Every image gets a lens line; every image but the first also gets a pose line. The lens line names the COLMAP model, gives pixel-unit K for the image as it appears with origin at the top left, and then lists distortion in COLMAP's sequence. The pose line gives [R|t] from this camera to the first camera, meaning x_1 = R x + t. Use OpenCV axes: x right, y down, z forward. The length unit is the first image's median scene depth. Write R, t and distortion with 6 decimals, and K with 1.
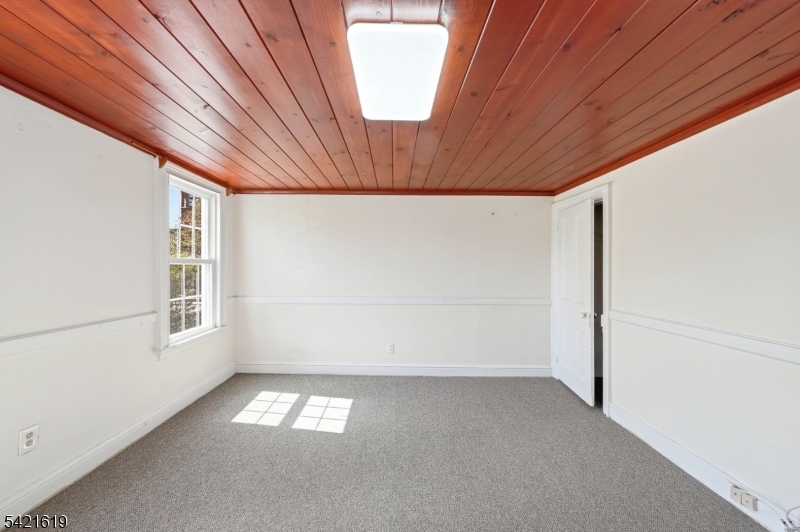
lens RADIAL K [[324.3, 0, 394.9], [0, 324.3, 265.1], [0, 0, 1]] dist [0.000648, -0.000178]
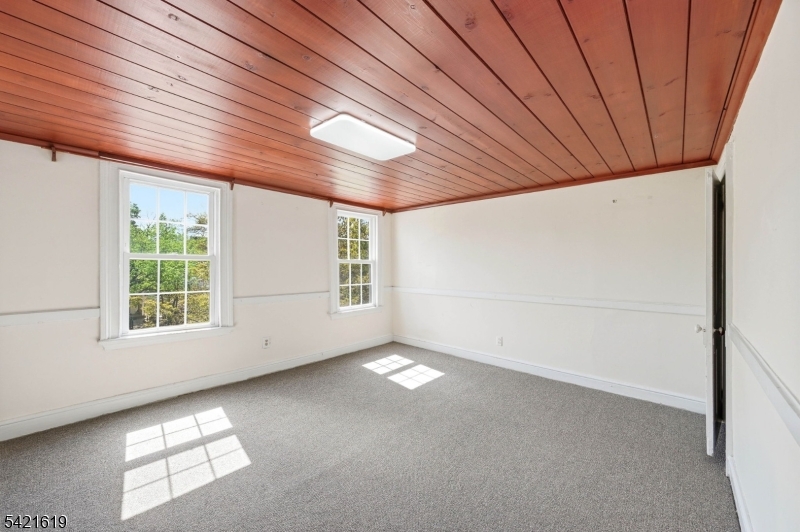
lens RADIAL K [[324.3, 0, 402.9], [0, 324.3, 267.2], [0, 0, 1]] dist [0.000648, -0.000178]
pose [[0.733164, 0.000086, -0.680052, 0.591088], [0.006216, 0.999957, 0.006828, 0.005174], [0.680023, -0.009233, 0.733132, 0.005954]]
